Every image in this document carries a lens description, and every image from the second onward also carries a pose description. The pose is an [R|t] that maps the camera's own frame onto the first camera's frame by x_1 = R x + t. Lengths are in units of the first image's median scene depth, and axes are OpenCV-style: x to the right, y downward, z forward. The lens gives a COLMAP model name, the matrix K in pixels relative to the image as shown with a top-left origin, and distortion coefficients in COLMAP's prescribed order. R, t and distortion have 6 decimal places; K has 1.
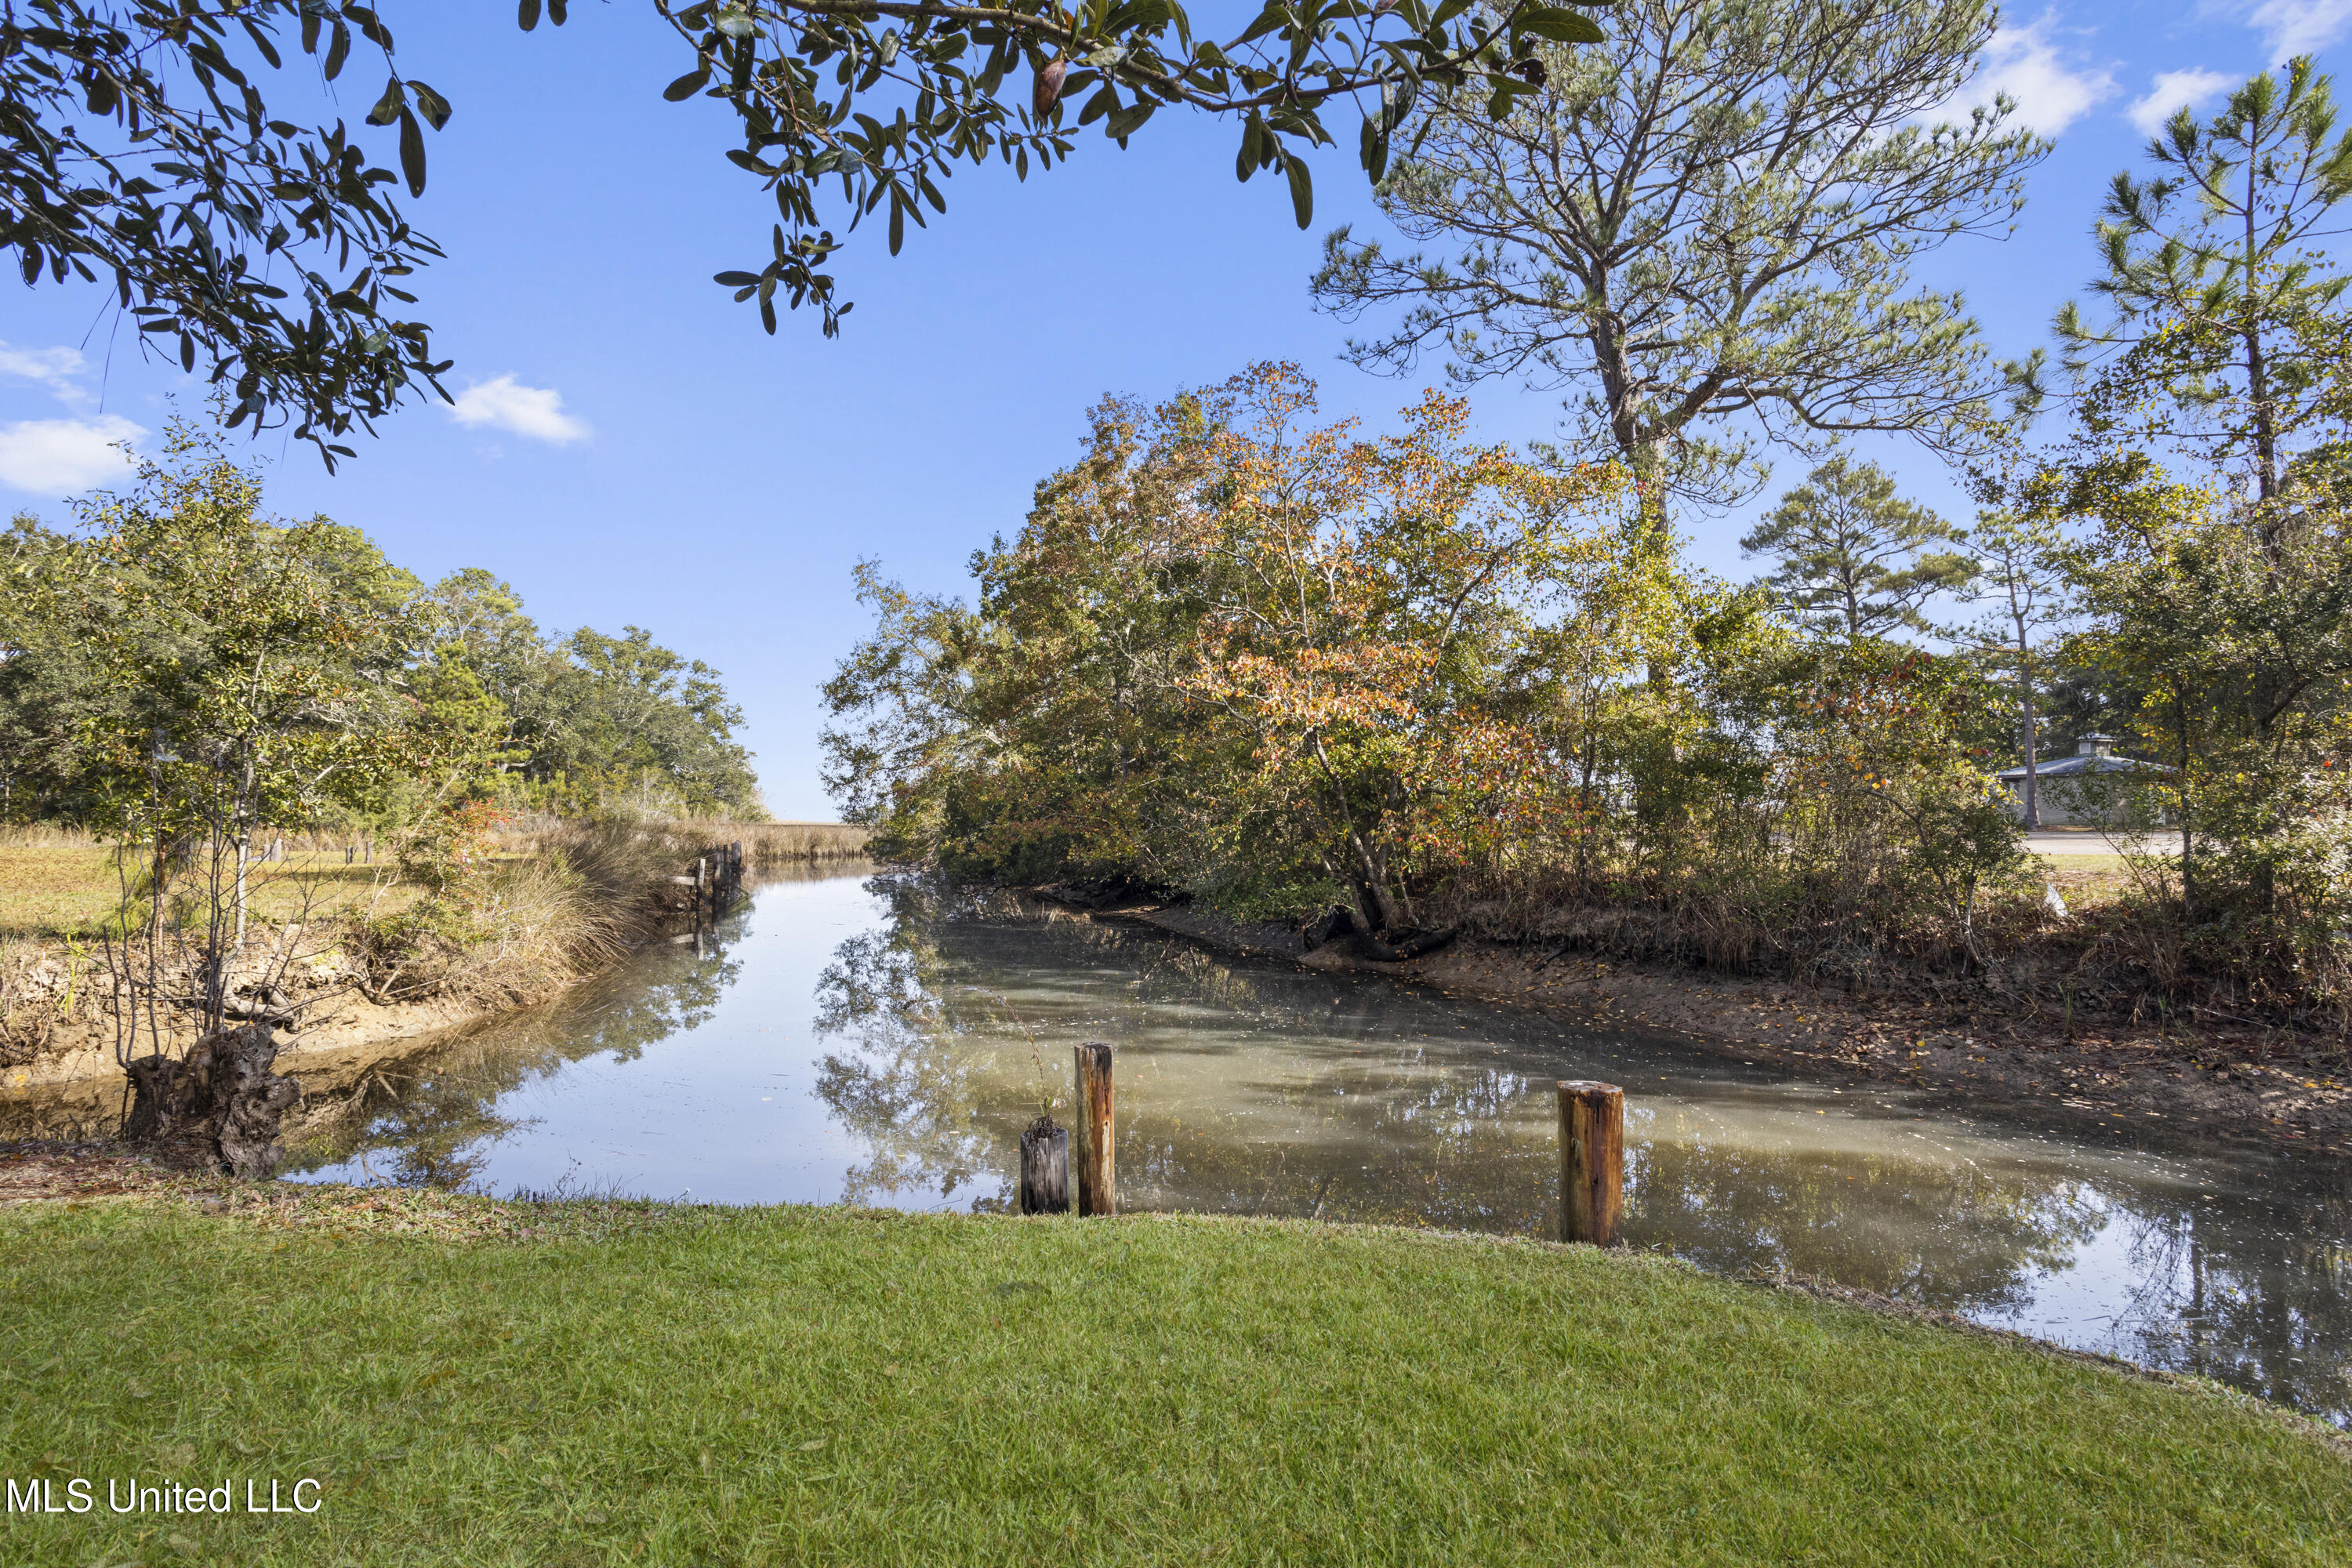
lens RADIAL K [[1131.5, 0, 1171.7], [0, 1131.5, 755.5], [0, 0, 1]] dist [-0.004278, -0.000065]
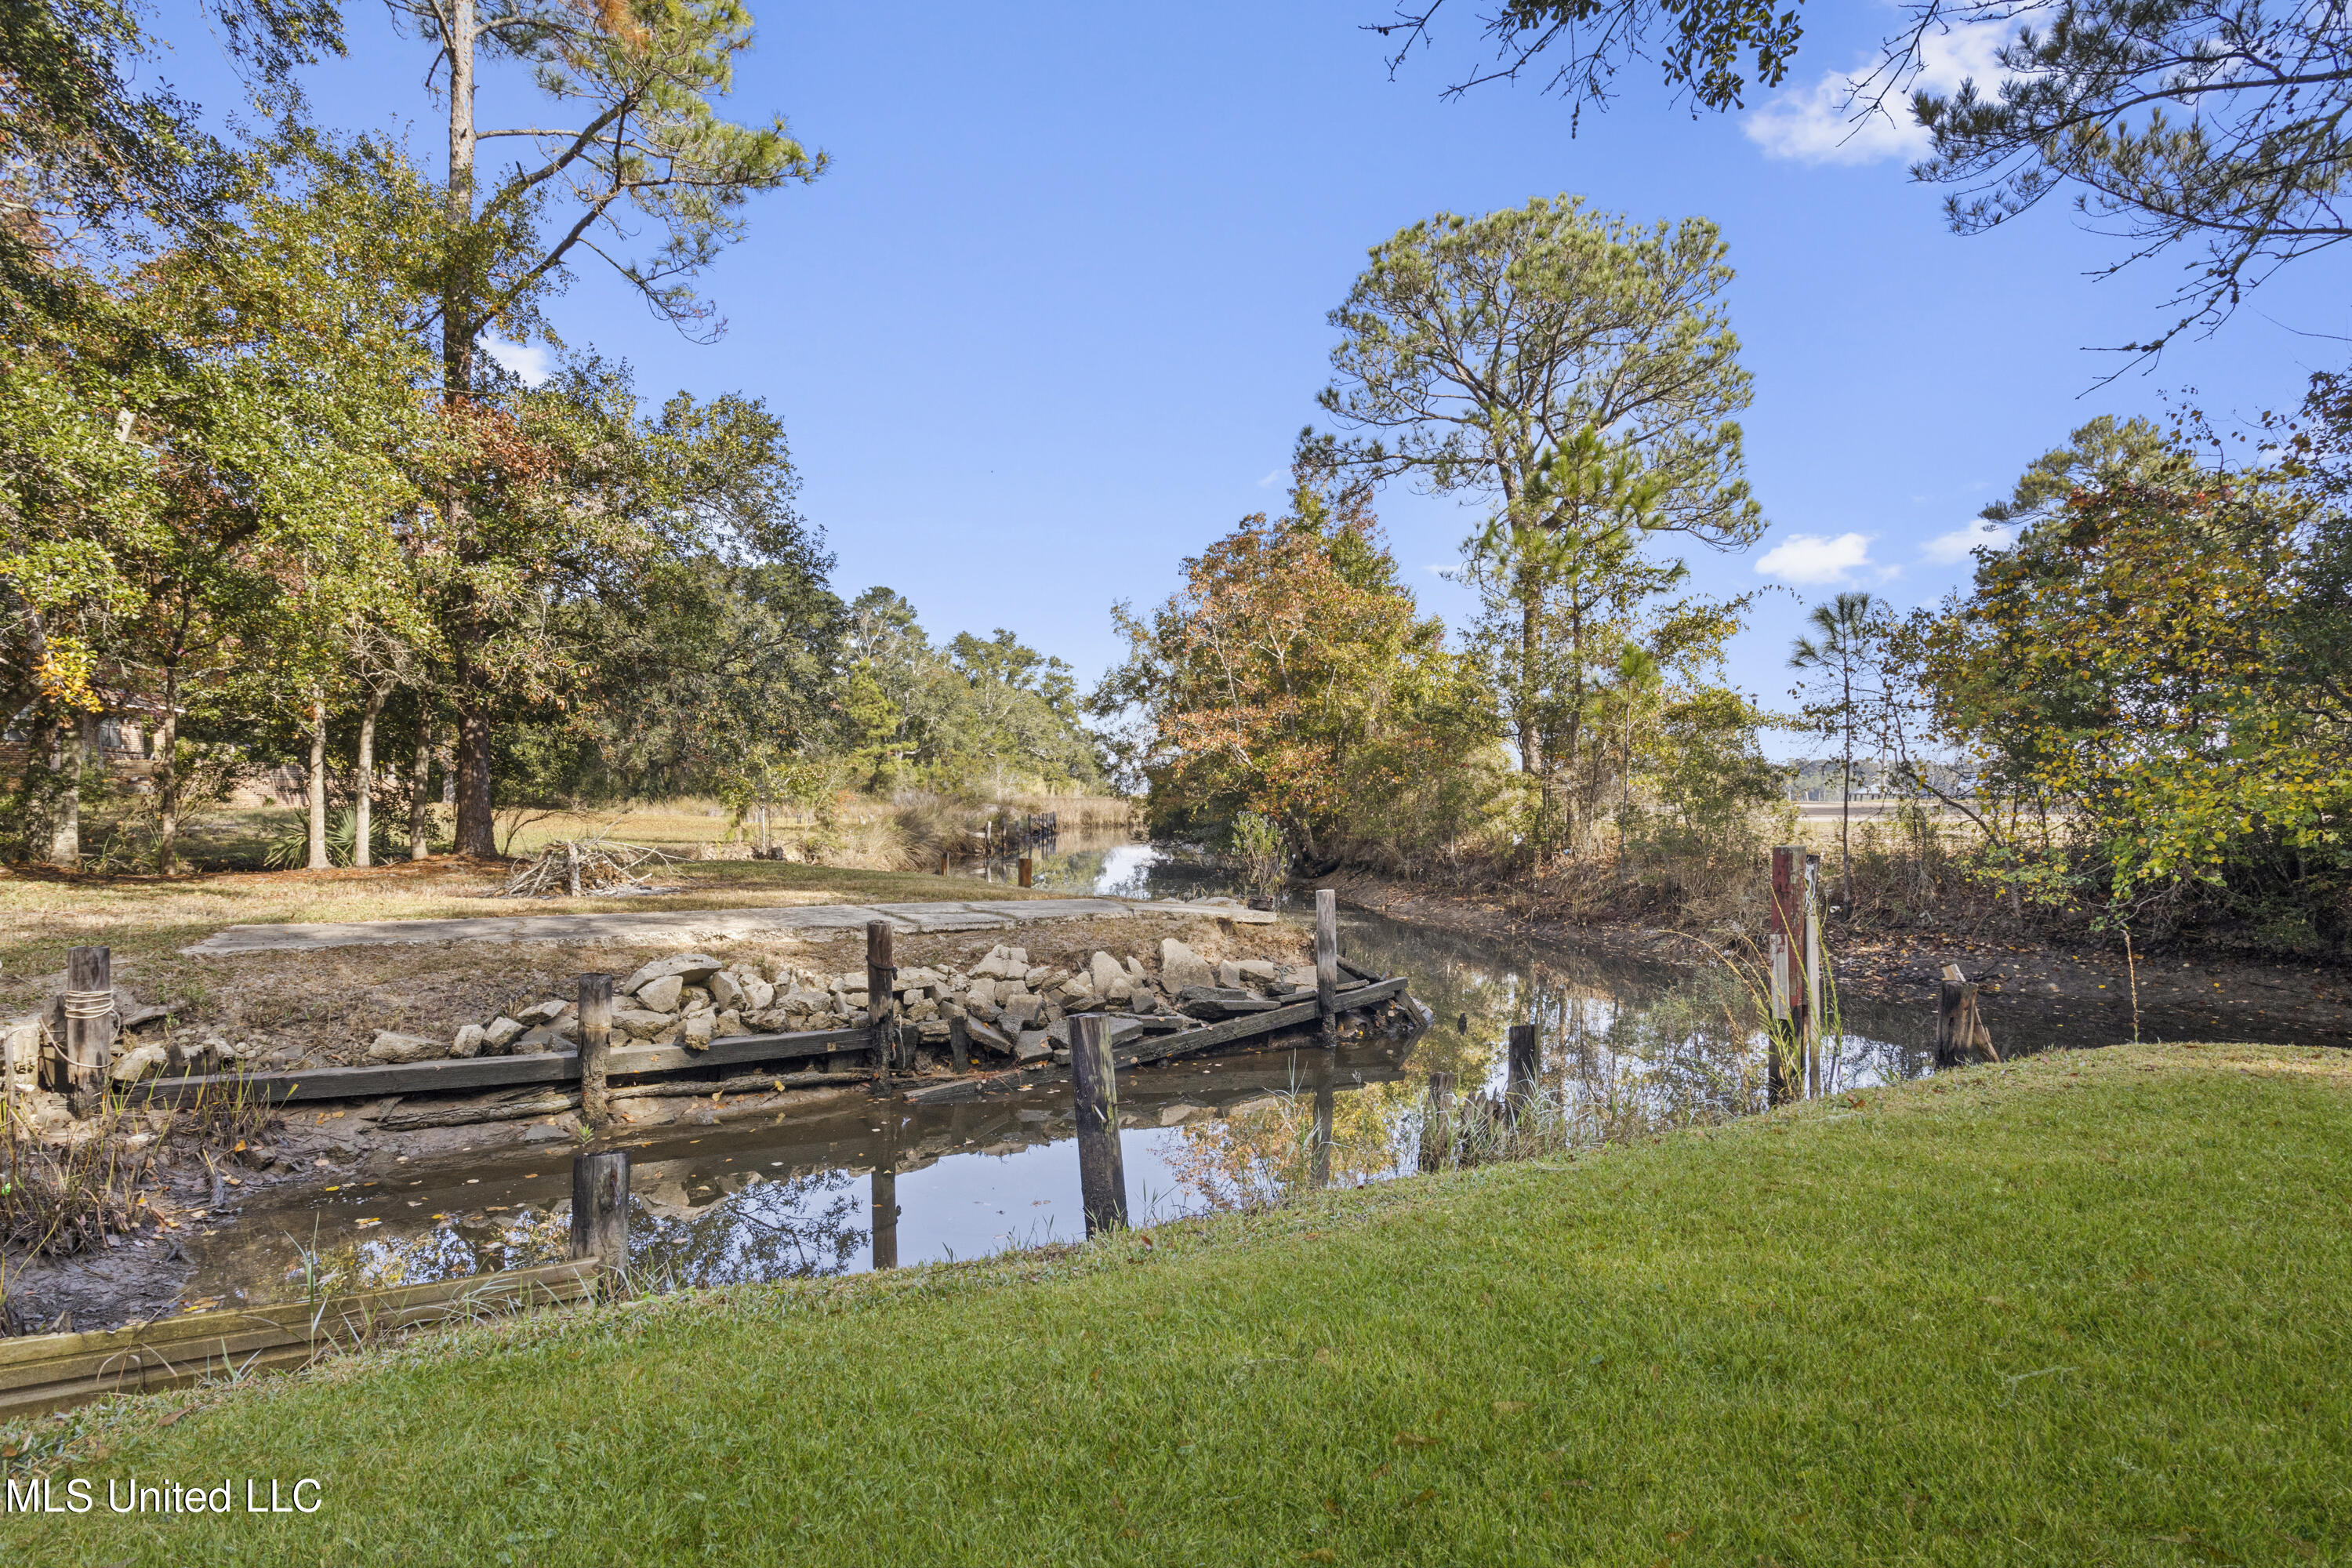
lens RADIAL K [[1141.1, 0, 1176.0], [0, 1141.1, 784.0], [0, 0, 1]] dist [-0.000185, -0.000016]
pose [[0.952249, -0.007521, -0.305229, 0.109192], [0.022474, 0.998711, 0.045507, -0.009510], [0.304493, -0.050194, 0.951191, -0.147878]]
